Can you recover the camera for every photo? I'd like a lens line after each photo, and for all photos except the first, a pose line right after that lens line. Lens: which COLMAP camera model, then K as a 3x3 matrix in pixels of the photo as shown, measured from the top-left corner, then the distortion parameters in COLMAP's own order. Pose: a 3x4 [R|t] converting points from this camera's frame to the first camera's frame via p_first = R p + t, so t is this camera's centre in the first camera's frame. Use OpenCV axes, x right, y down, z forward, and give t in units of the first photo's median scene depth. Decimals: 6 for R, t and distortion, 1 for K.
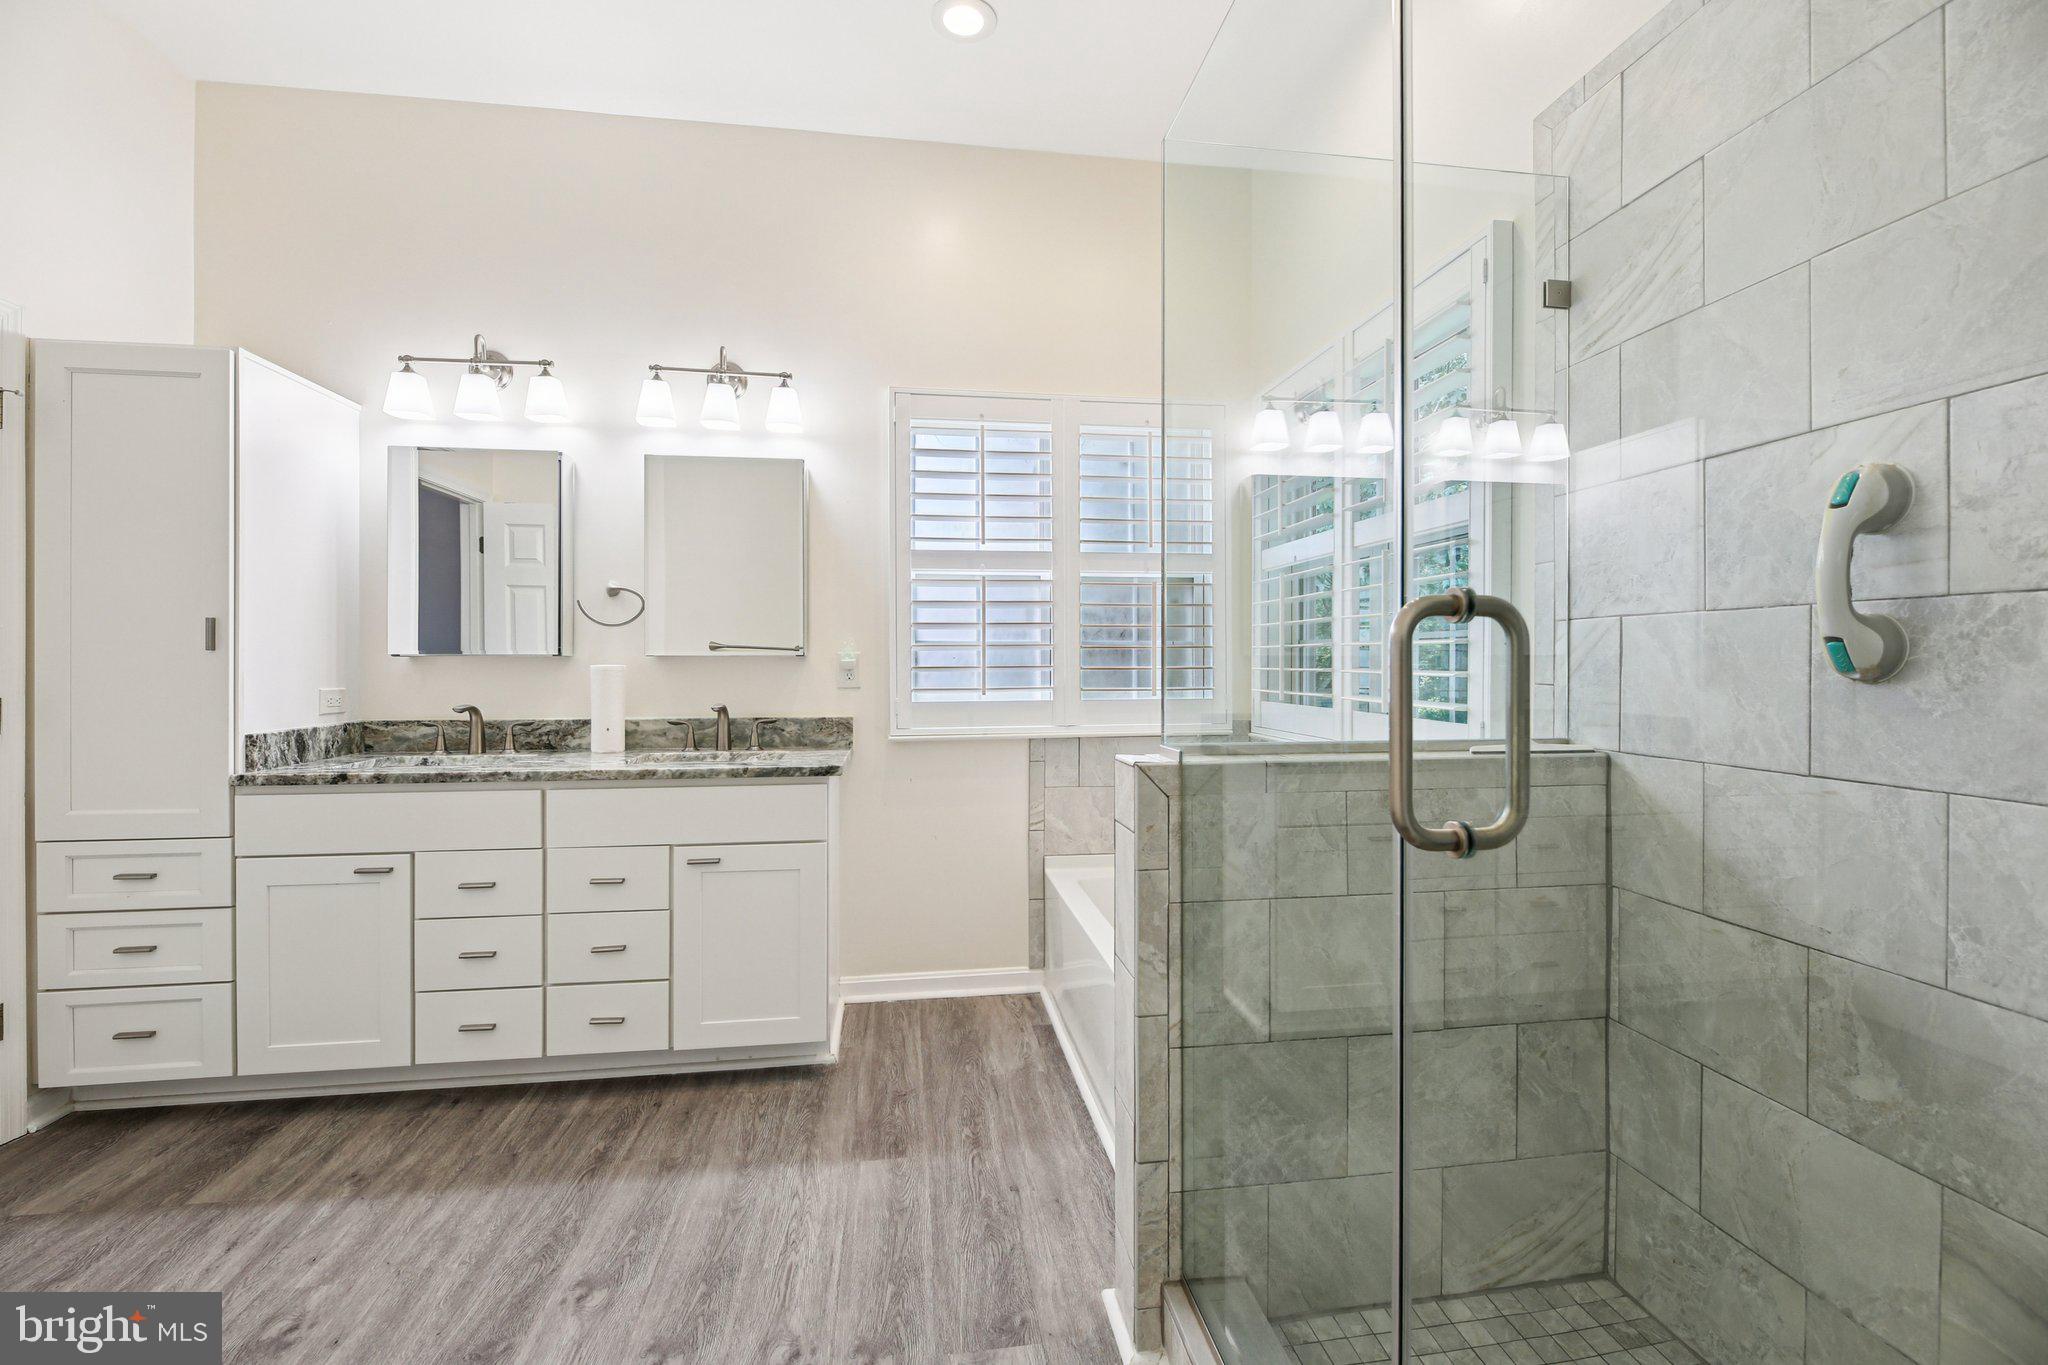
lens RADIAL K [[845.8, 0, 1012.2], [0, 845.8, 663.8], [0, 0, 1]] dist [0.002280, -0.001084]
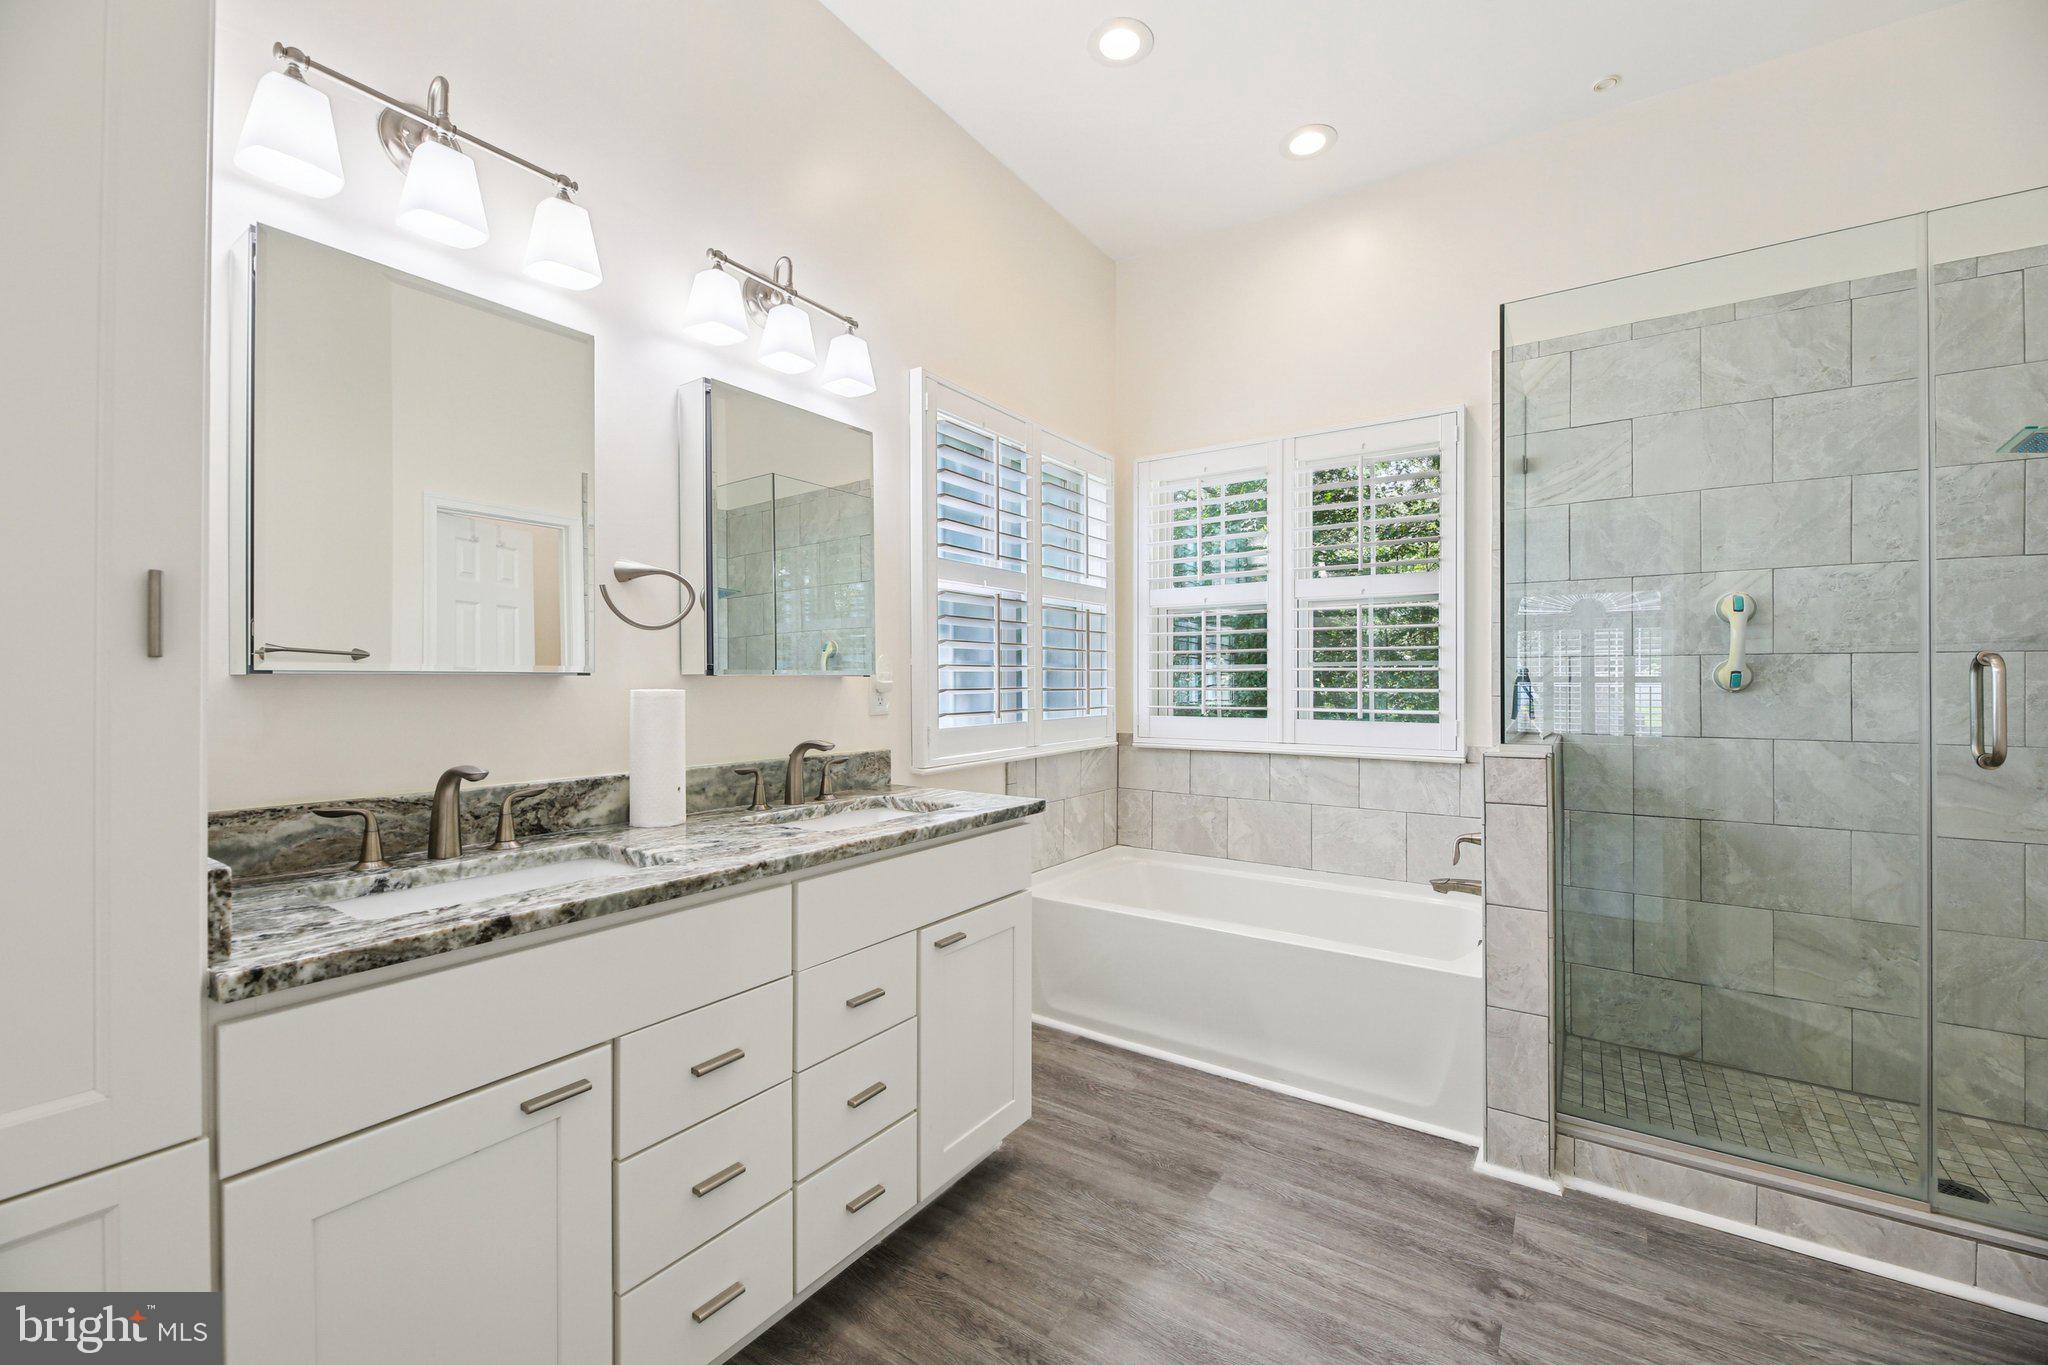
lens RADIAL K [[845.8, 0, 993.1], [0, 845.8, 678.7], [0, 0, 1]] dist [0.002280, -0.001084]
pose [[0.681081, 0.001795, 0.732206, -0.955698], [0.003096, 0.999981, -0.005332, -0.003293], [-0.732201, 0.005899, 0.681063, 0.461918]]
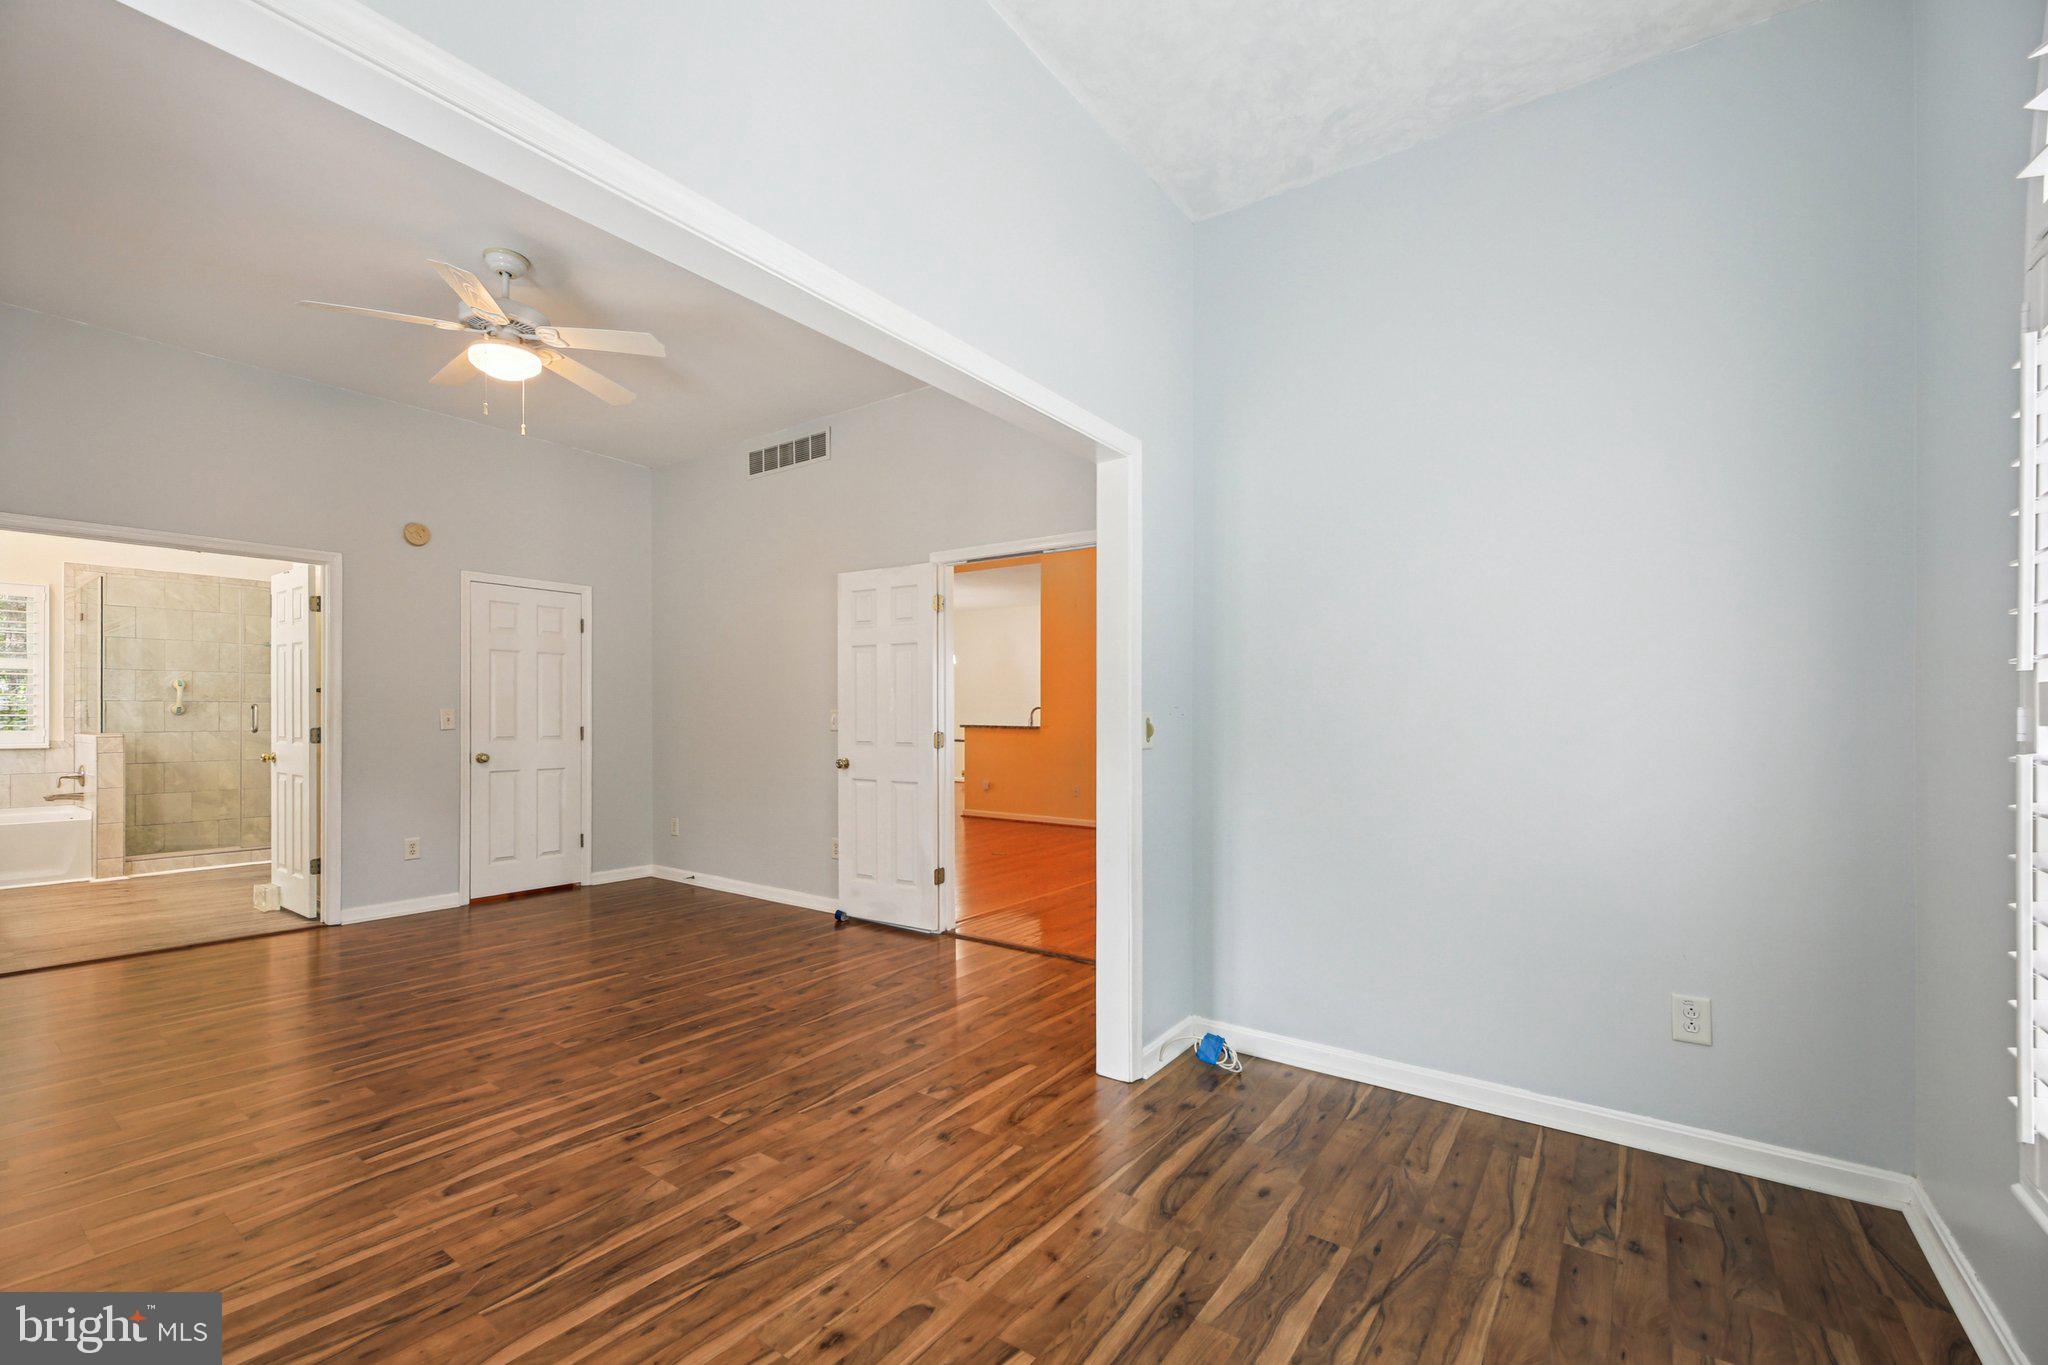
lens RADIAL K [[845.8, 0, 1010.0], [0, 845.8, 716.7], [0, 0, 1]] dist [0.002280, -0.001084]
pose [[-0.725136, 0.001465, 0.688604, -3.742151], [0.001711, 0.999998, -0.000325, 0.023602], [-0.688603, 0.000943, -0.725138, 0.654100]]
